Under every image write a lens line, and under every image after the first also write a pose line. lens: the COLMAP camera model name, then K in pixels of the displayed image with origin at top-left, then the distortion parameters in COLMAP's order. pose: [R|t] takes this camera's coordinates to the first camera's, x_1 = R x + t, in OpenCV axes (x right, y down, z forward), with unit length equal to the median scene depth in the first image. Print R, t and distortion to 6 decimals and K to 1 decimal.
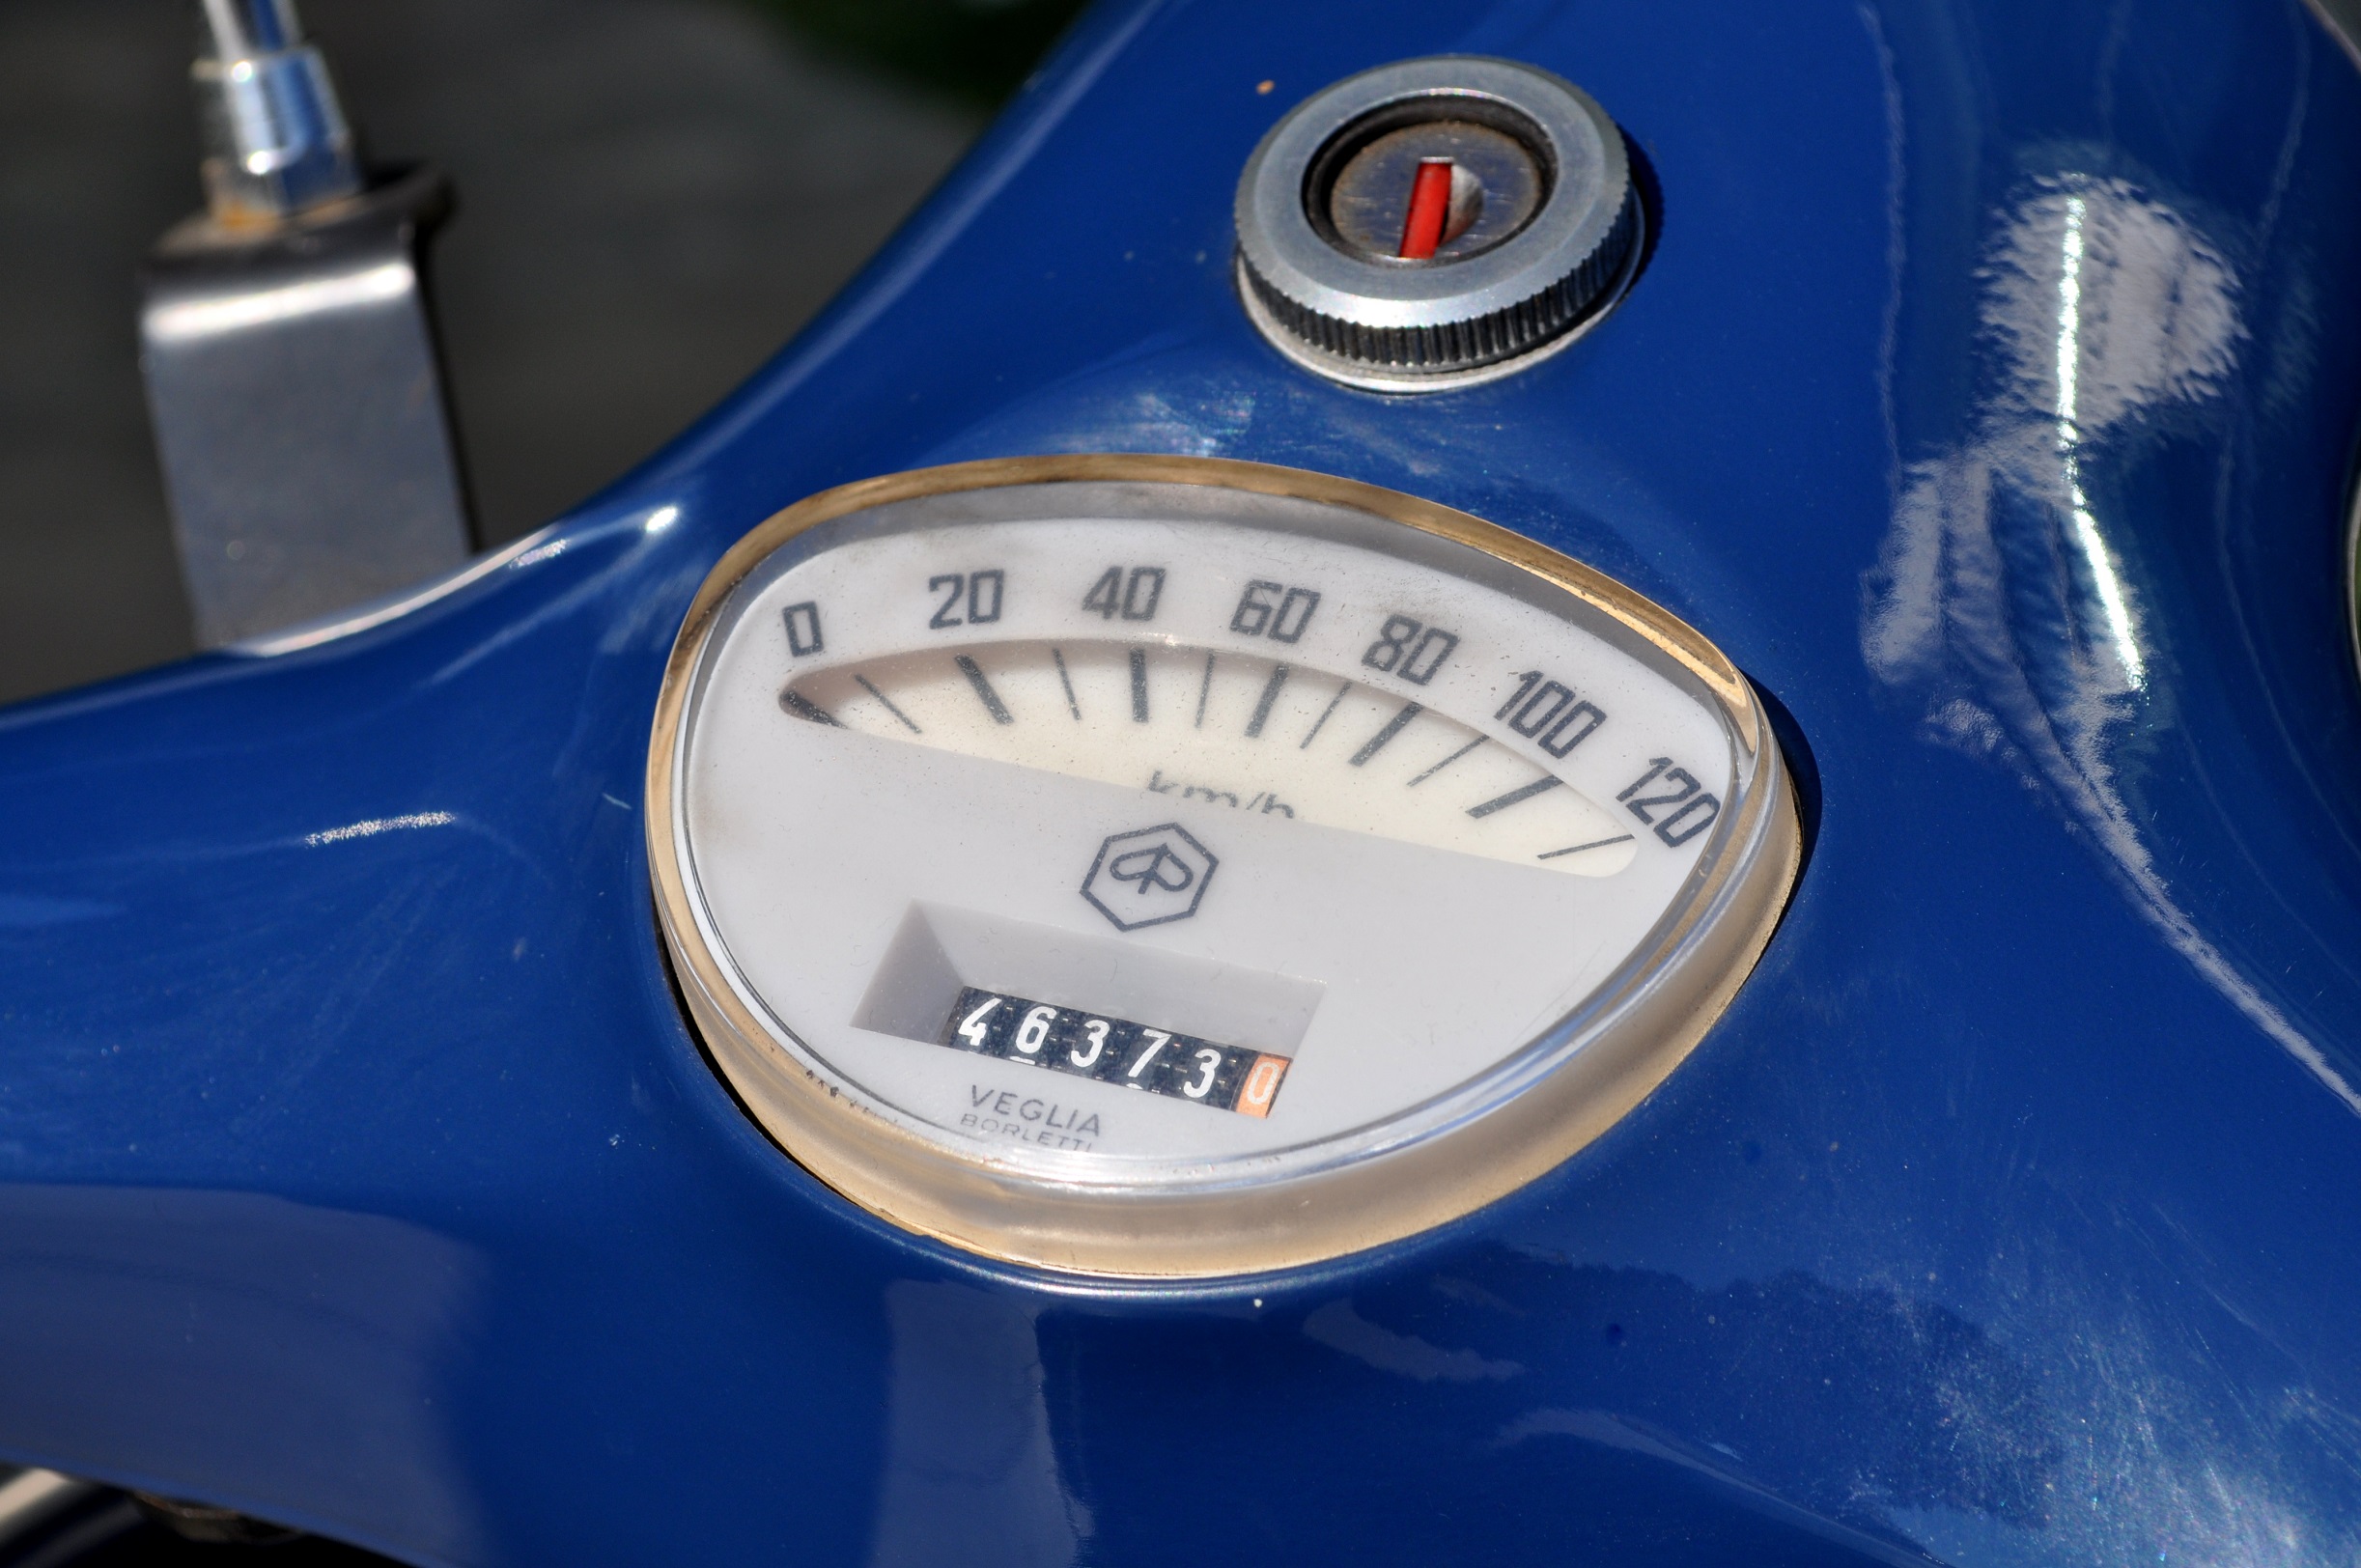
lens RADIAL K [[5574.5, 0, 1180.5], [0, 5574.5, 784.0], [0, 0, 1]] dist [0.016885, -0.001105]
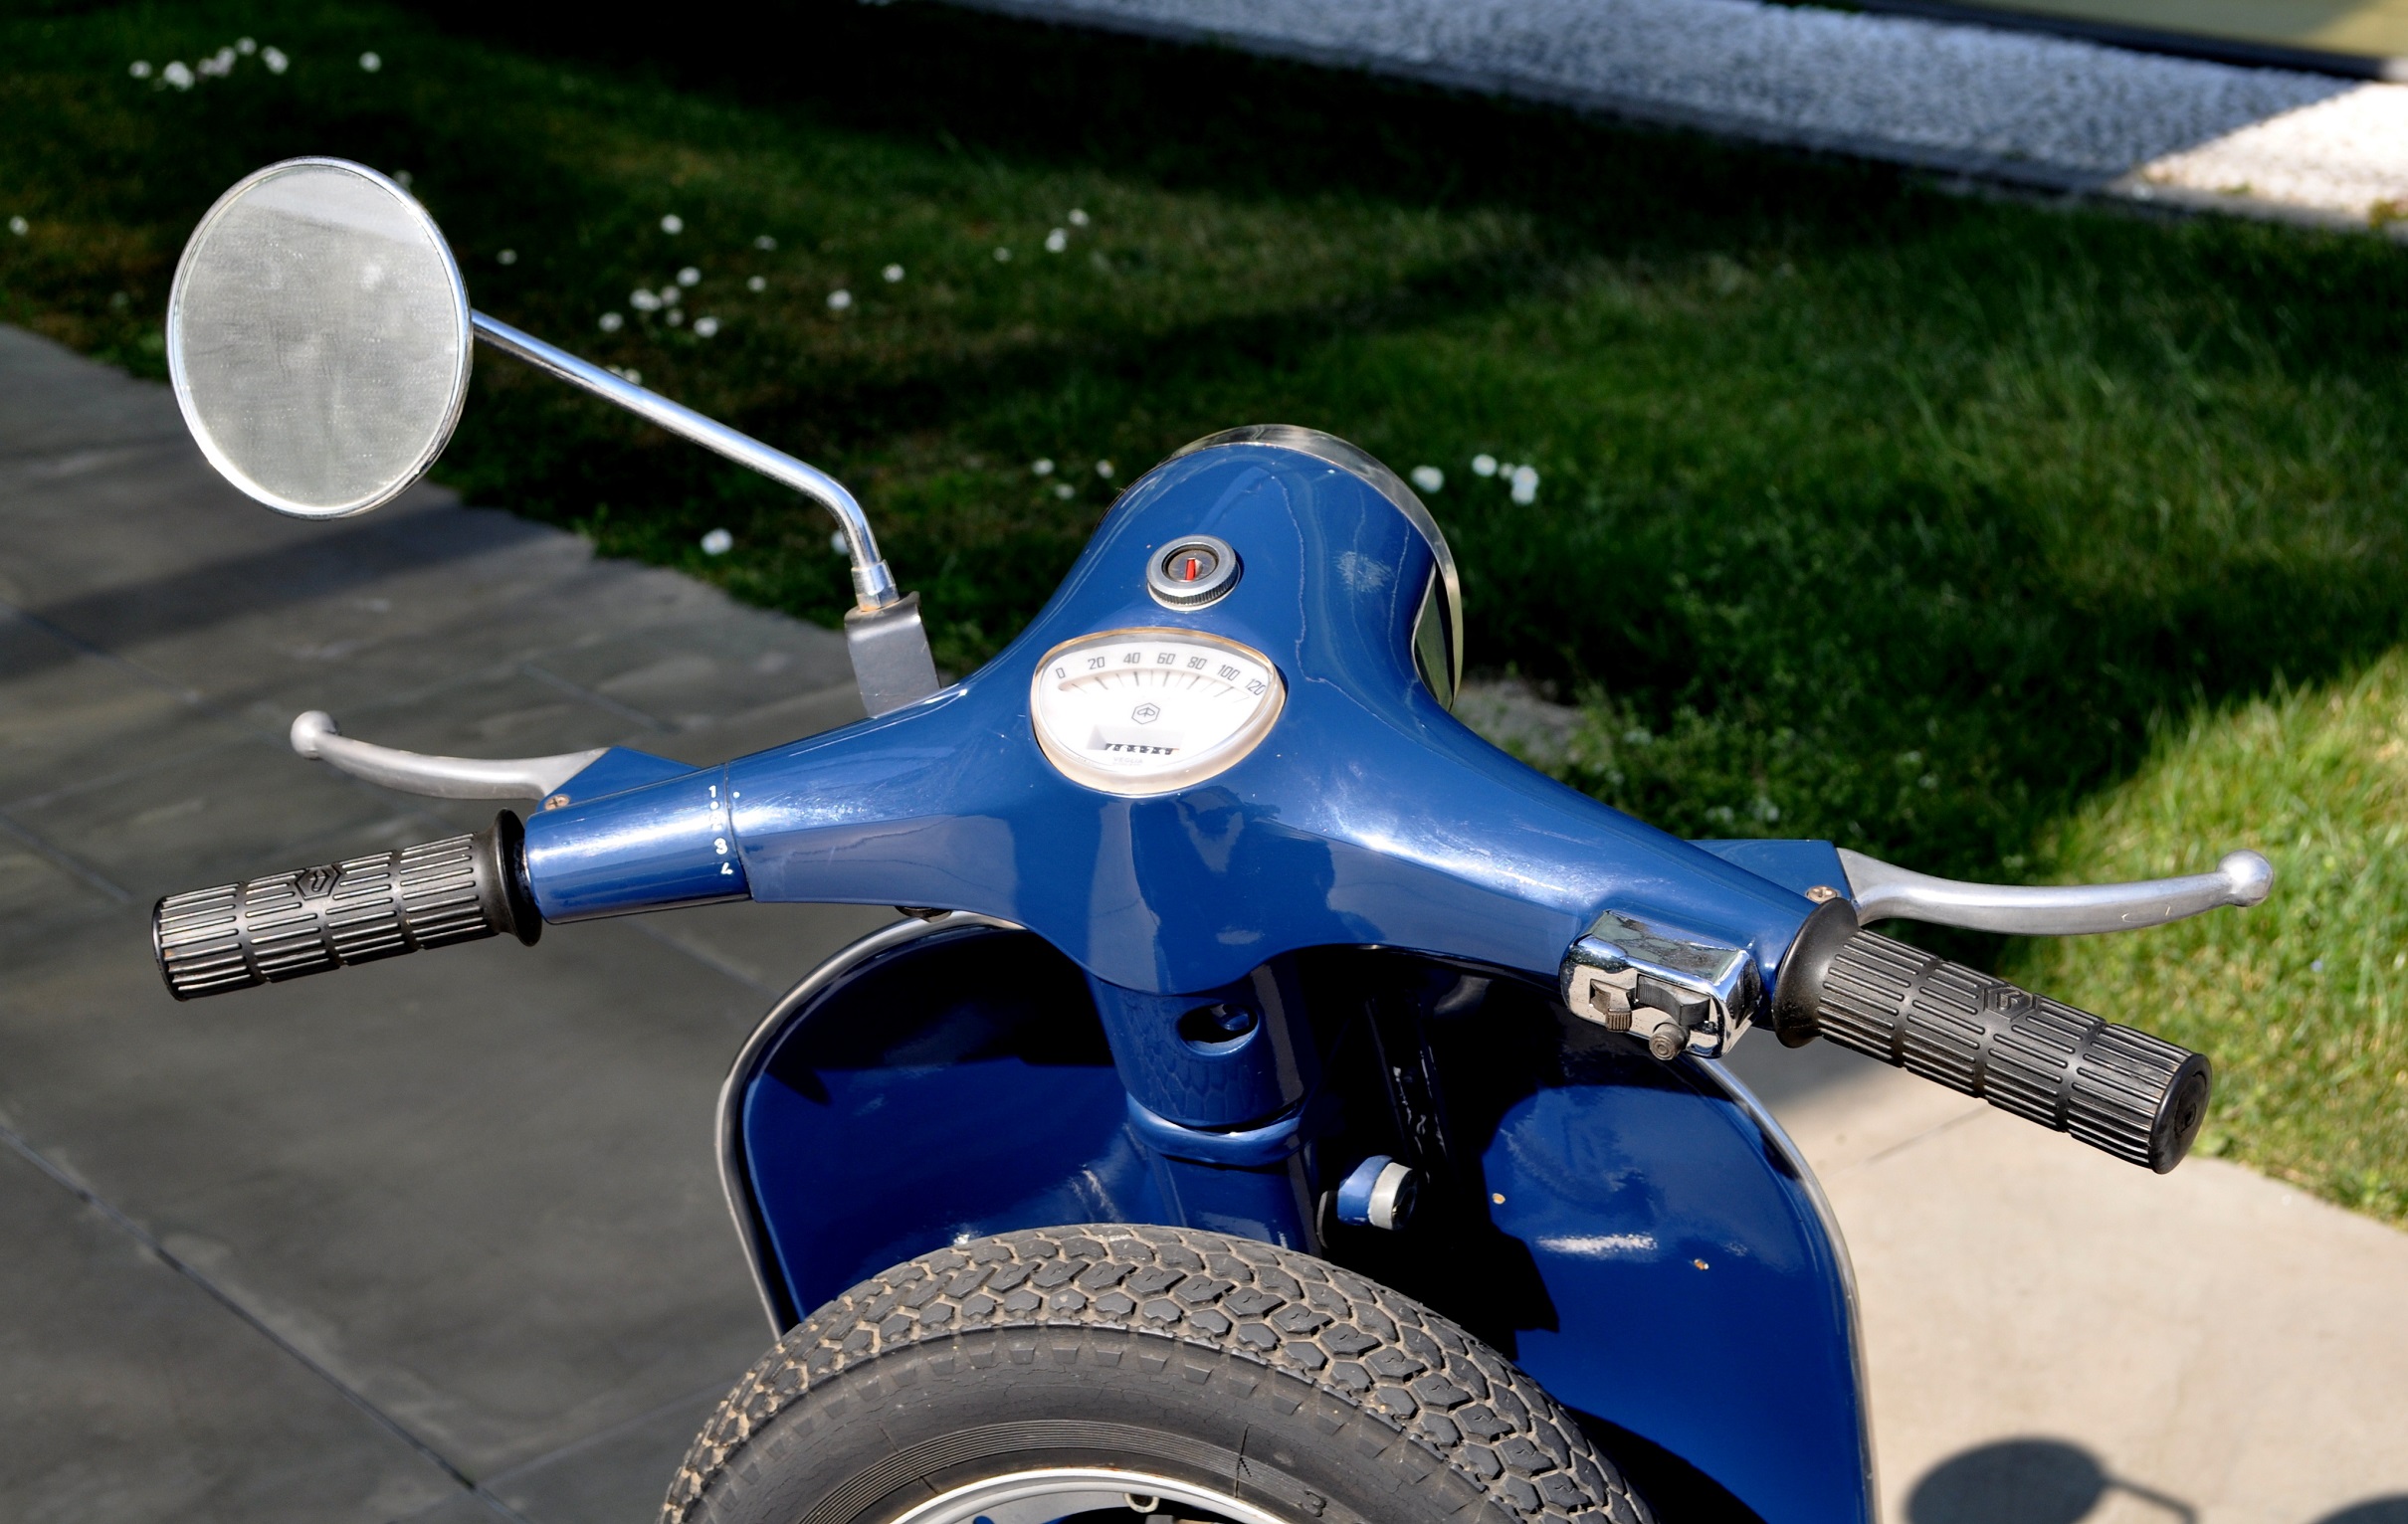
lens RADIAL K [[4003.9, 0, 1204.0], [0, 4003.9, 762.0], [0, 0, 1]] dist [-0.002316, -0.000562]
pose [[0.994149, -0.084752, 0.066971, -0.175353], [0.090275, 0.992345, -0.084276, 0.325606], [-0.059316, 0.089829, 0.994189, -2.200355]]
